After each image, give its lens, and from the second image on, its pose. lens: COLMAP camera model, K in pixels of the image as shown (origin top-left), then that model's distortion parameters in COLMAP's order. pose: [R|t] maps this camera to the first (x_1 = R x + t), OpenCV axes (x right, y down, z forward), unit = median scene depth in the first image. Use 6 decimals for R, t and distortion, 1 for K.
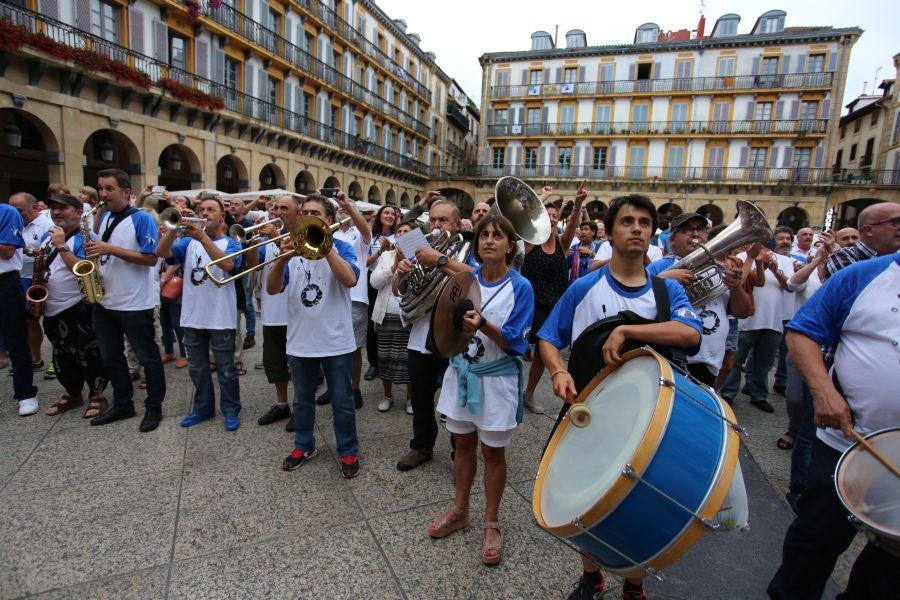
lens RADIAL K [[475.2, 0, 441.7], [0, 475.2, 295.3], [0, 0, 1]] dist [-0.057360, 0.028341]
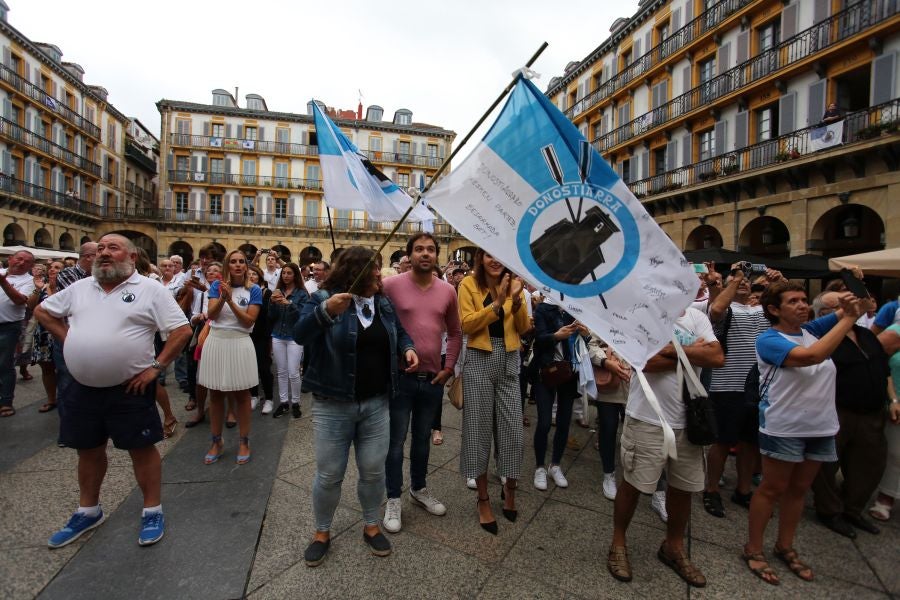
lens RADIAL K [[436.9, 0, 439.9], [0, 436.9, 297.5], [0, 0, 1]] dist [-0.064670, 0.027919]
pose [[0.832865, -0.040788, 0.551972, 0.073783], [0.085888, 0.994725, -0.056091, 0.014702], [-0.546772, 0.094124, 0.831974, -0.059121]]
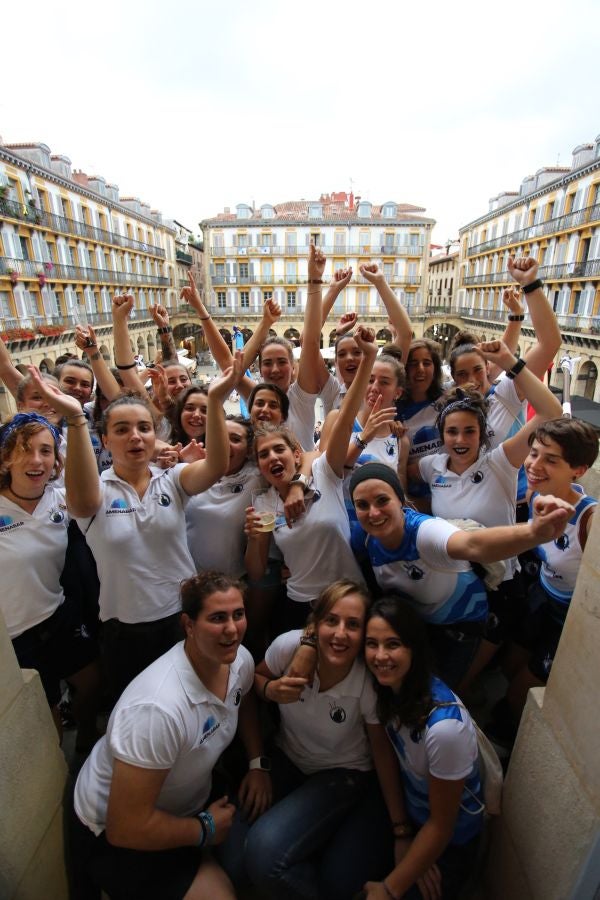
lens RADIAL K [[436.9, 0, 299.8], [0, 436.9, 454.7], [0, 0, 1]] dist [-0.064670, 0.027919]
pose [[0.952968, -0.148755, 0.264051, -0.072881], [0.089120, 0.970280, 0.224976, -0.127325], [-0.289670, -0.190863, 0.937903, -0.390076]]
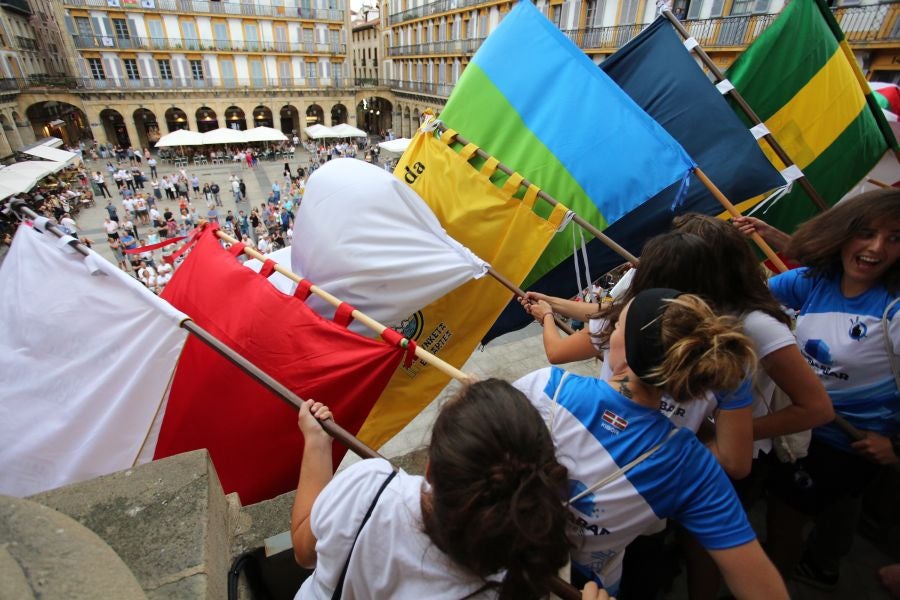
lens RADIAL K [[435.0, 0, 439.4], [0, 435.0, 293.5], [0, 0, 1]] dist [-0.052862, 0.021081]
pose [[0.712523, -0.351311, 0.607364, -0.095946], [0.108872, 0.910497, 0.398927, -0.138041], [-0.693151, -0.218120, 0.686998, -0.344004]]
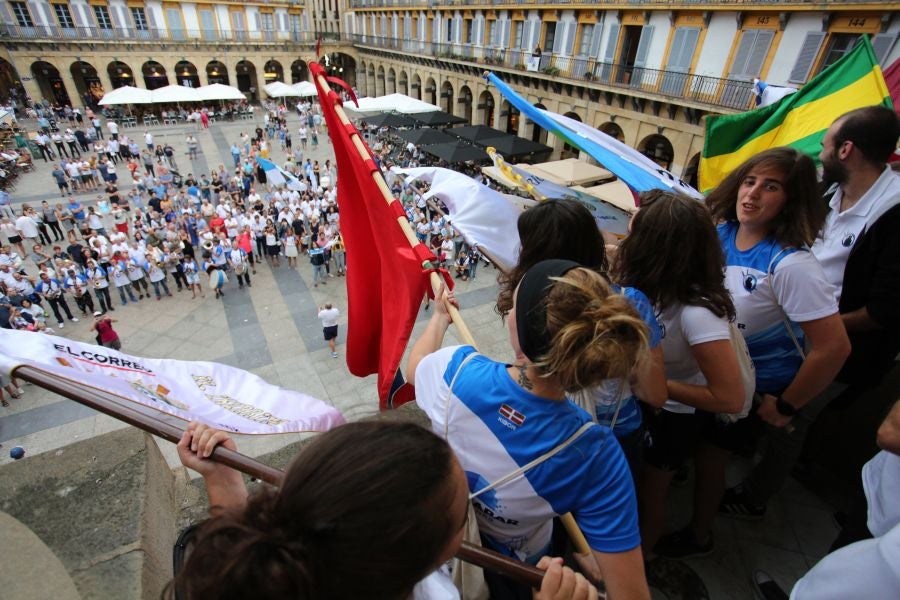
lens RADIAL K [[435.0, 0, 439.8], [0, 435.0, 293.0], [0, 0, 1]] dist [-0.052862, 0.021081]
pose [[0.663191, -0.414289, 0.623332, -0.094165], [0.095735, 0.872944, 0.478334, -0.137503], [-0.742302, -0.257552, 0.618591, -0.344854]]
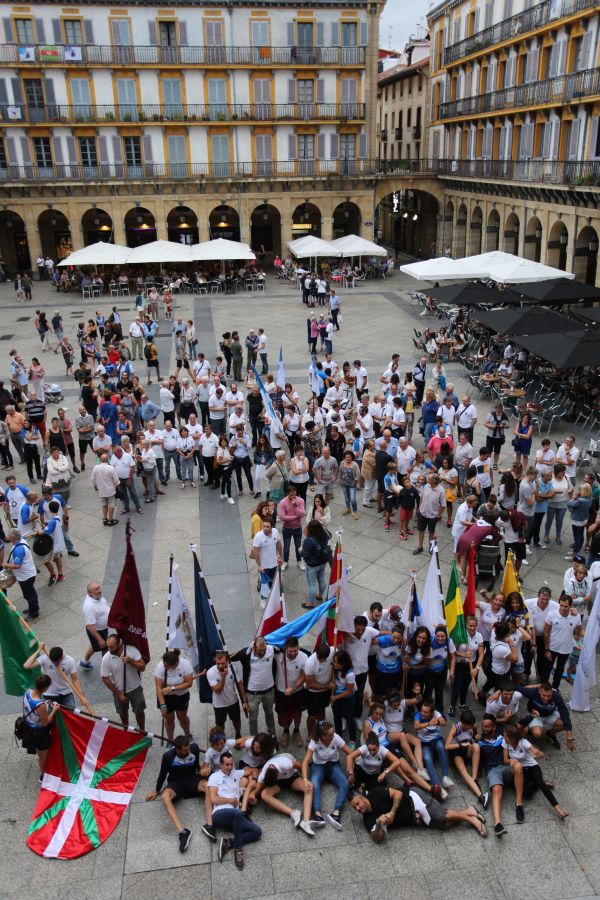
lens RADIAL K [[743.3, 0, 299.4], [0, 743.3, 458.4], [0, 0, 1]] dist [-0.016307, 0.075414]
pose [[0.887731, -0.231337, 0.398017, -0.035820], [0.123154, 0.952398, 0.278876, -0.117720], [-0.443585, -0.198550, 0.873963, -0.338974]]
